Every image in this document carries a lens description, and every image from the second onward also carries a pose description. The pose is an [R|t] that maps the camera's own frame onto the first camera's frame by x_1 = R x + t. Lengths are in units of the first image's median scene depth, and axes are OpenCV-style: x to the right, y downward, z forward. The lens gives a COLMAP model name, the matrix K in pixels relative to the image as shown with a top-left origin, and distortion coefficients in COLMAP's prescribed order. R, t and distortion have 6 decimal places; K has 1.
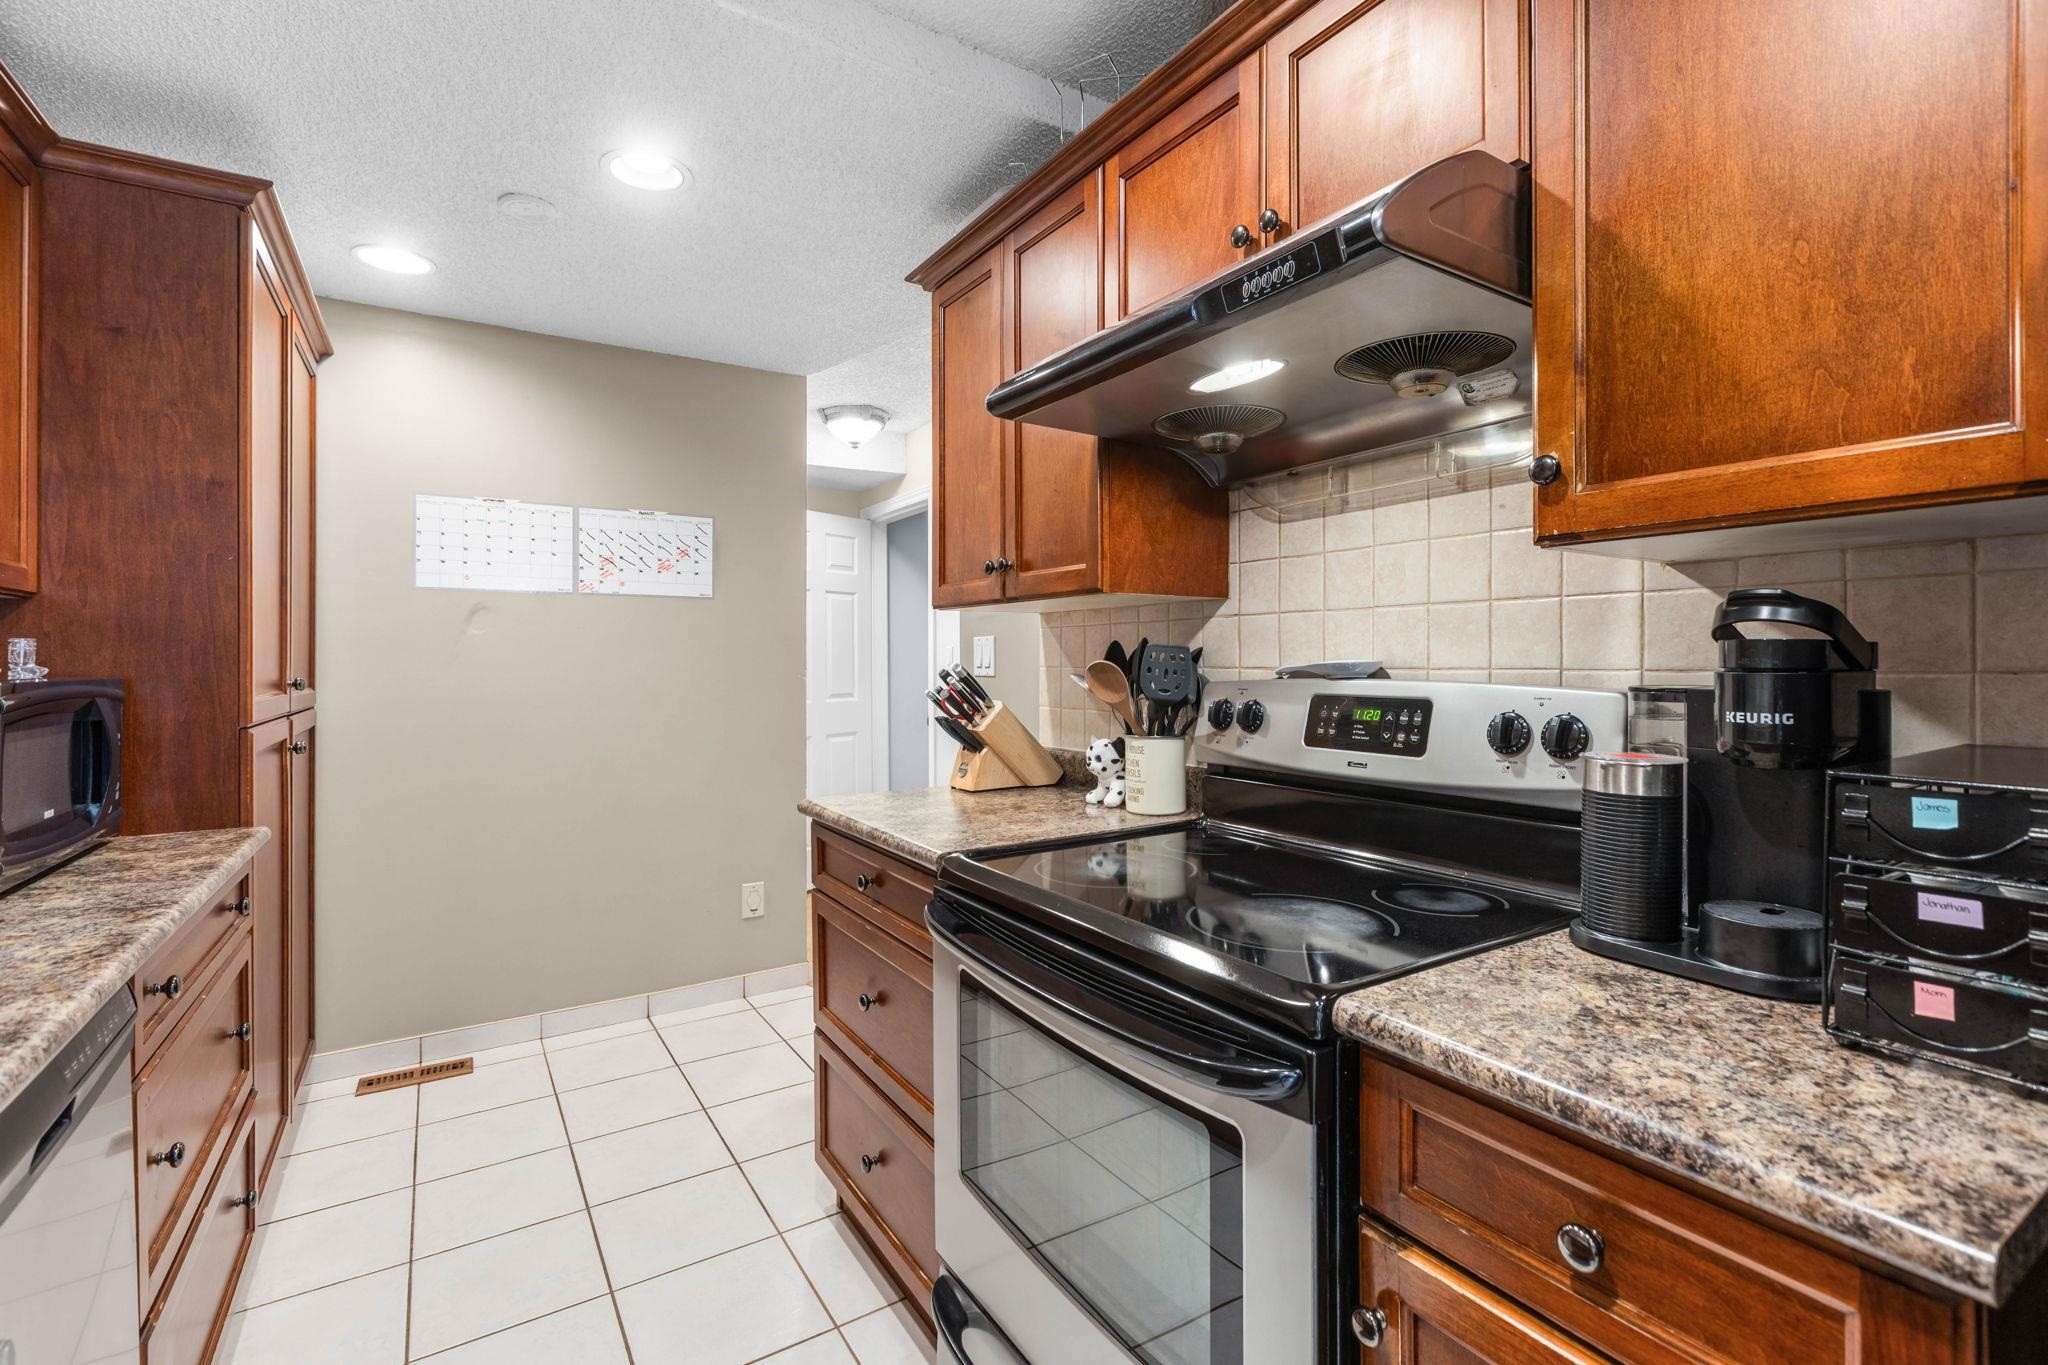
lens RADIAL K [[924.3, 0, 1030.7], [0, 924.3, 660.2], [0, 0, 1]] dist [0.001937, -0.000003]
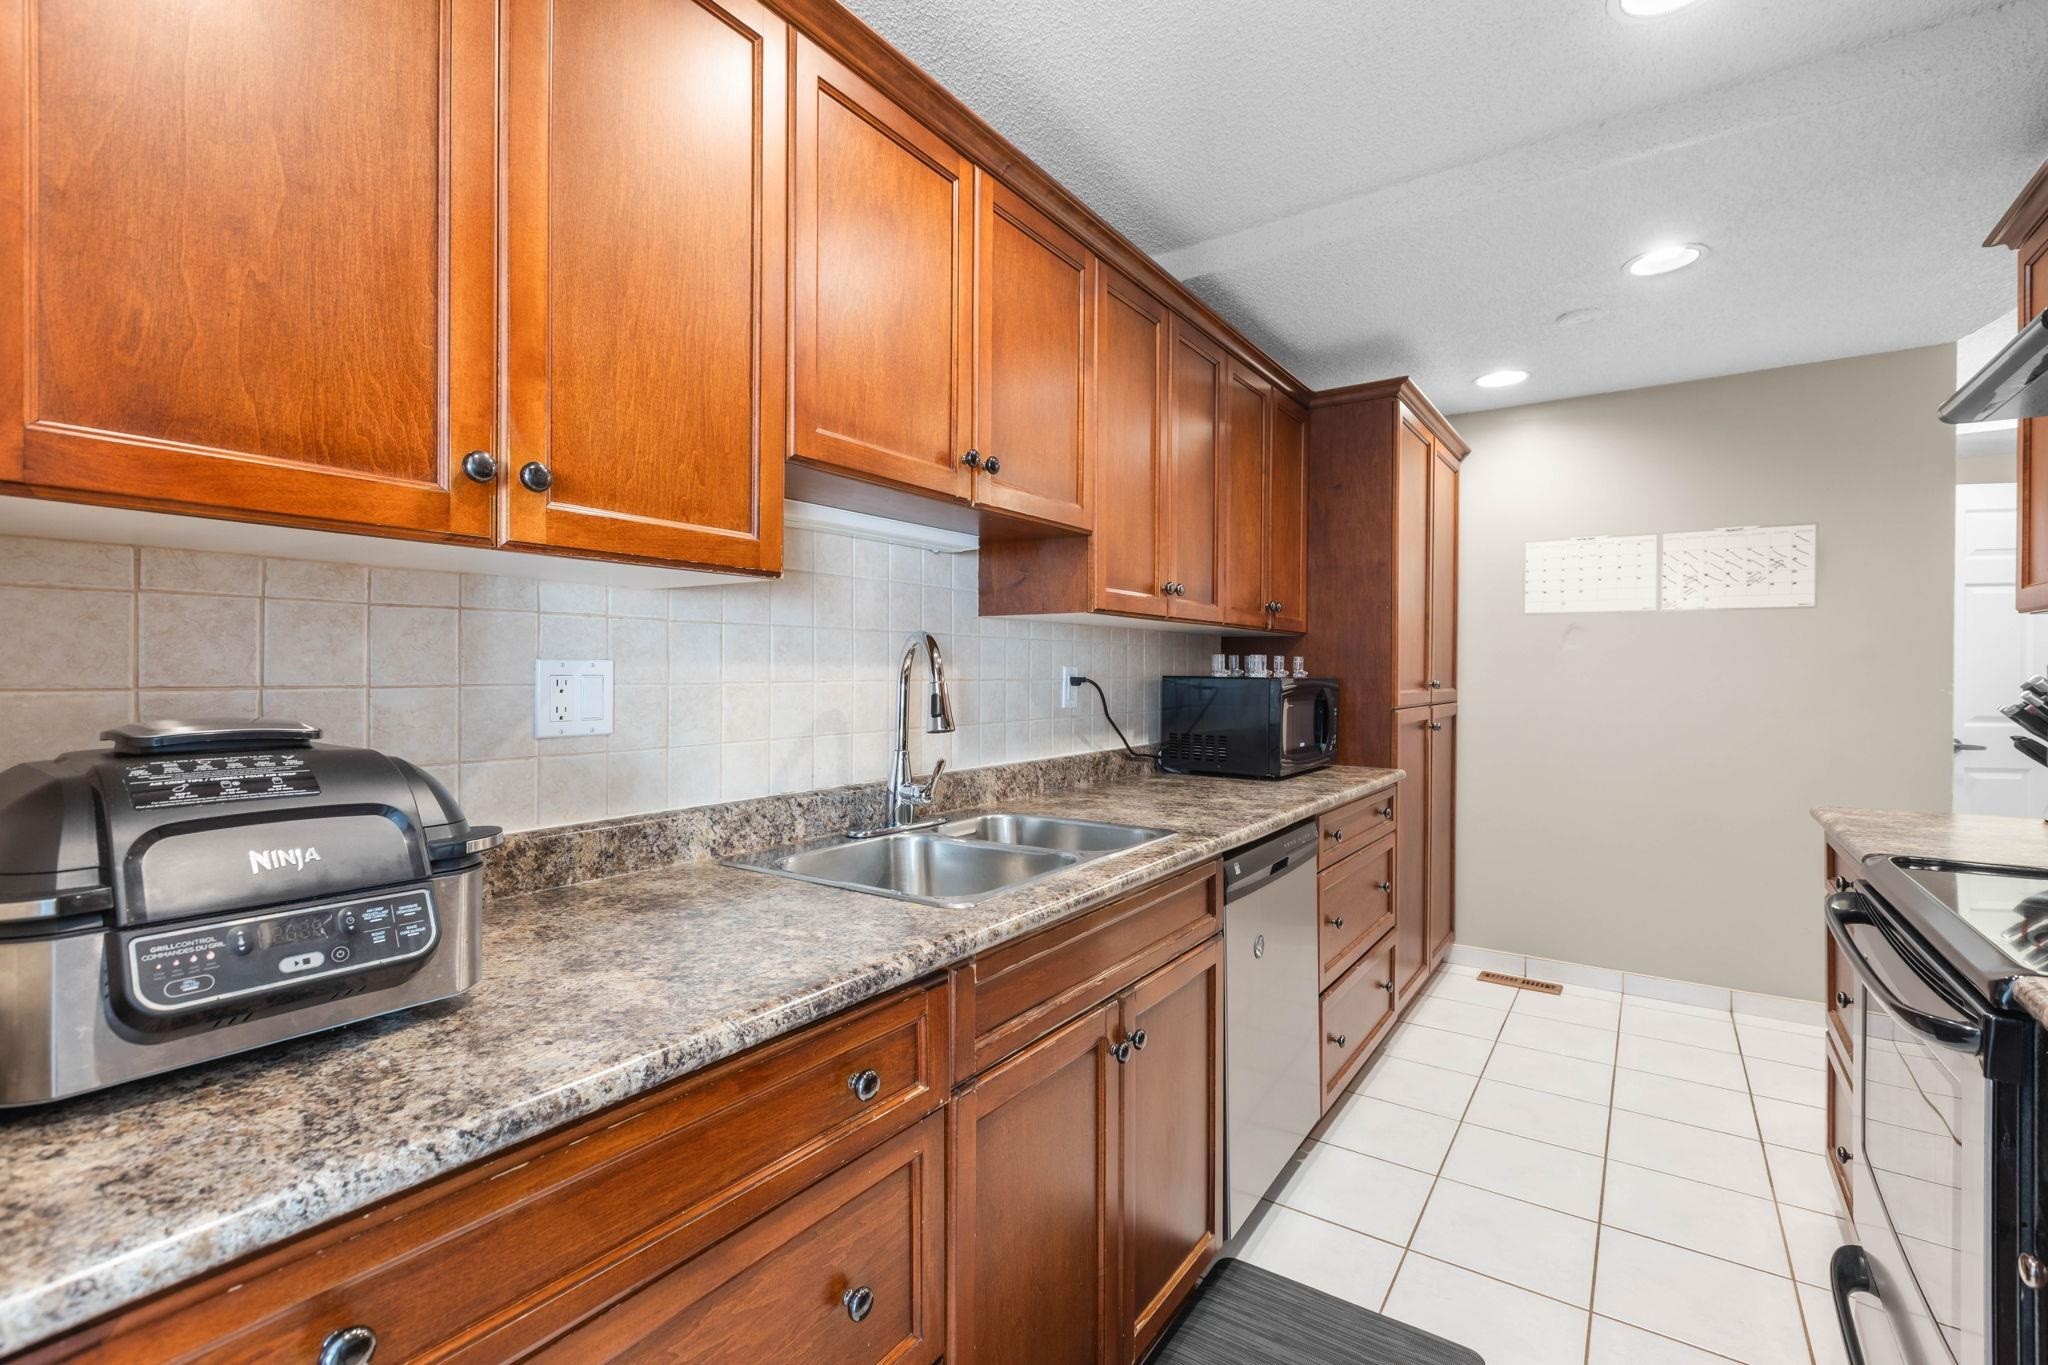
lens RADIAL K [[924.3, 0, 1030.7], [0, 924.3, 660.2], [0, 0, 1]] dist [0.001937, -0.000003]
pose [[0.393720, -0.003849, -0.919222, 0.343569], [-0.006374, 0.999956, -0.006917, 0.000890], [0.919208, 0.008583, 0.393678, -0.206603]]
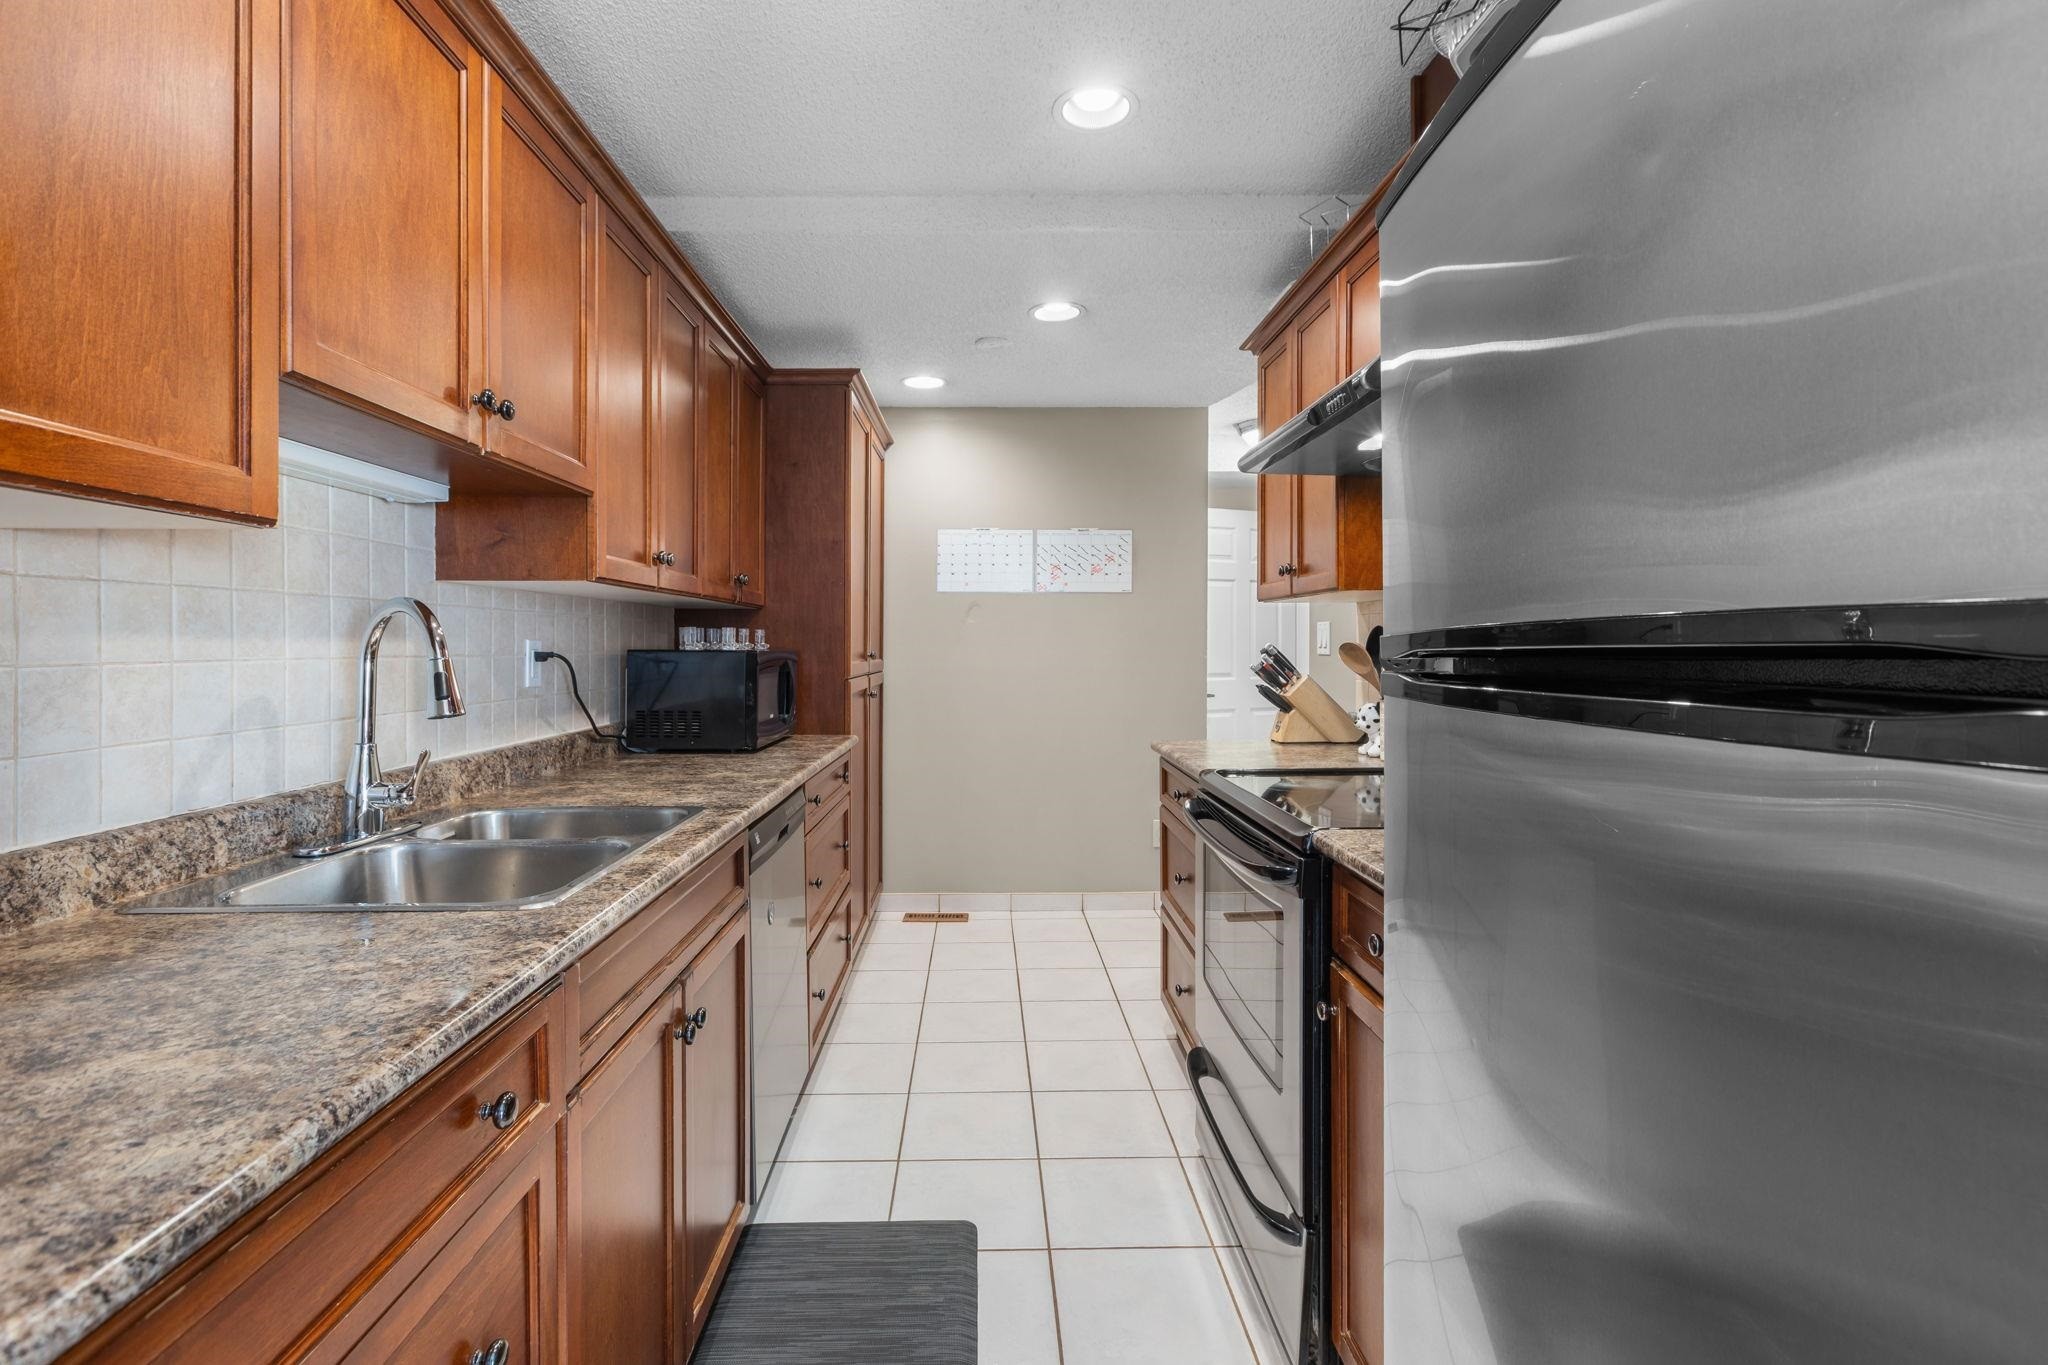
lens RADIAL K [[962.6, 0, 1017.0], [0, 962.6, 637.4], [0, 0, 1]] dist [0.002543, -0.000633]
pose [[0.860669, -0.001138, -0.509164, 0.302099], [-0.001753, 0.999985, -0.005198, 0.002307], [0.509162, 0.005366, 0.860654, -0.343927]]
